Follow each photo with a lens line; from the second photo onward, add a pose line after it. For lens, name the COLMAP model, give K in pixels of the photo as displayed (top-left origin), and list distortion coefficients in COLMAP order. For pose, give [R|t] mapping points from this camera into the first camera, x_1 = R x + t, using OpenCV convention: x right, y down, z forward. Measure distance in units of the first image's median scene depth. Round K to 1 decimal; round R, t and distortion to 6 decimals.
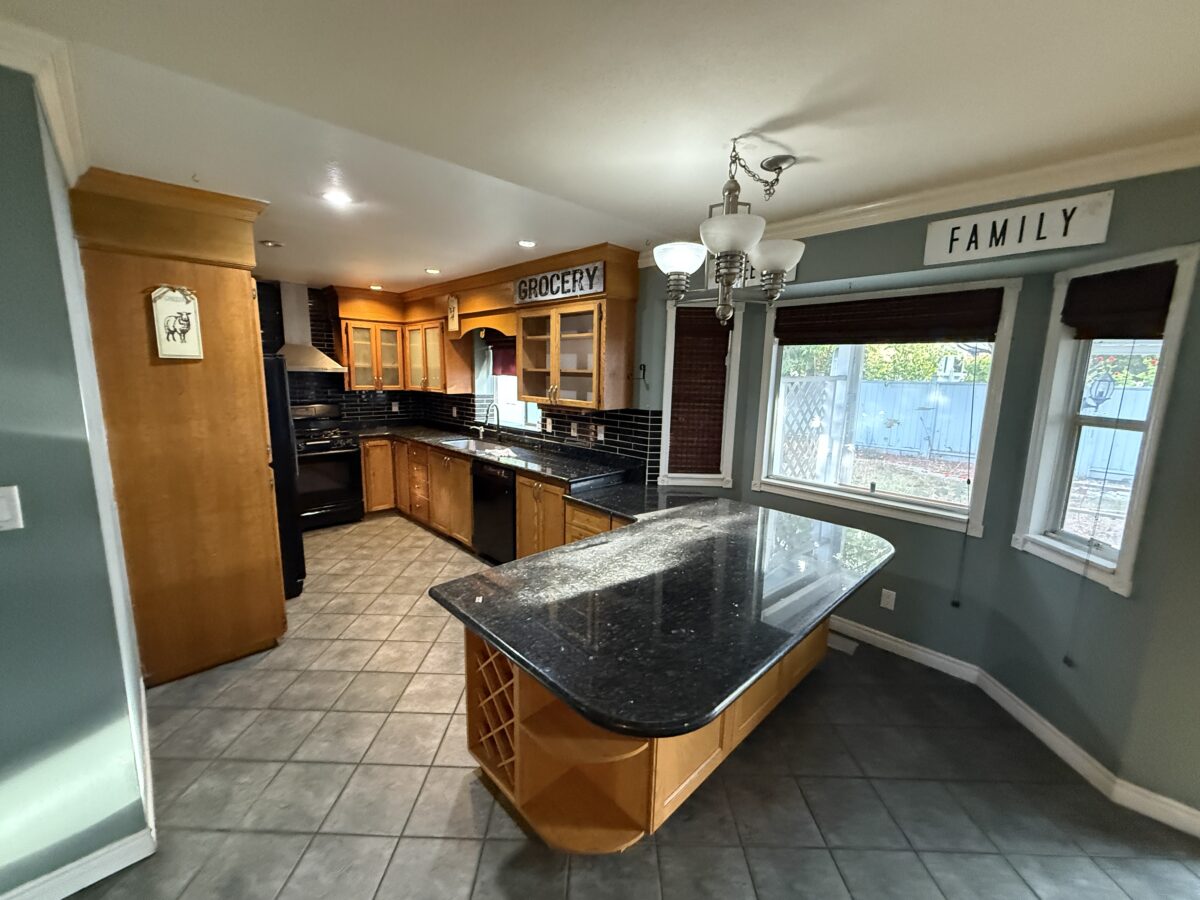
lens RADIAL K [[477.1, 0, 597.5], [0, 477.1, 451.5], [0, 0, 1]] dist [-0.002907, -0.000096]
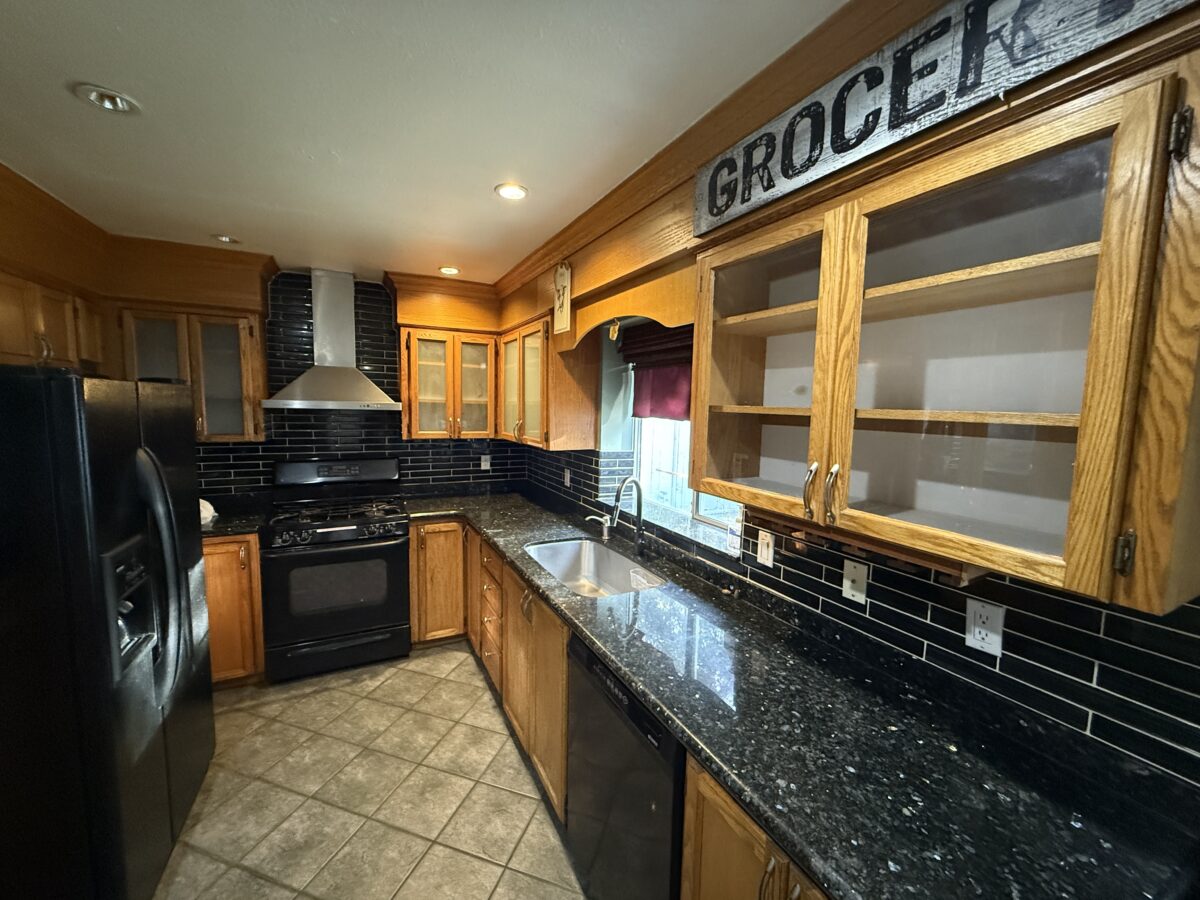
lens RADIAL K [[477.1, 0, 597.2], [0, 477.1, 451.1], [0, 0, 1]] dist [-0.002907, -0.000096]
pose [[0.955821, 0.029320, -0.292482, -0.105095], [-0.050355, 0.996637, -0.064650, -0.088731], [0.289603, 0.076521, 0.954083, 0.501153]]
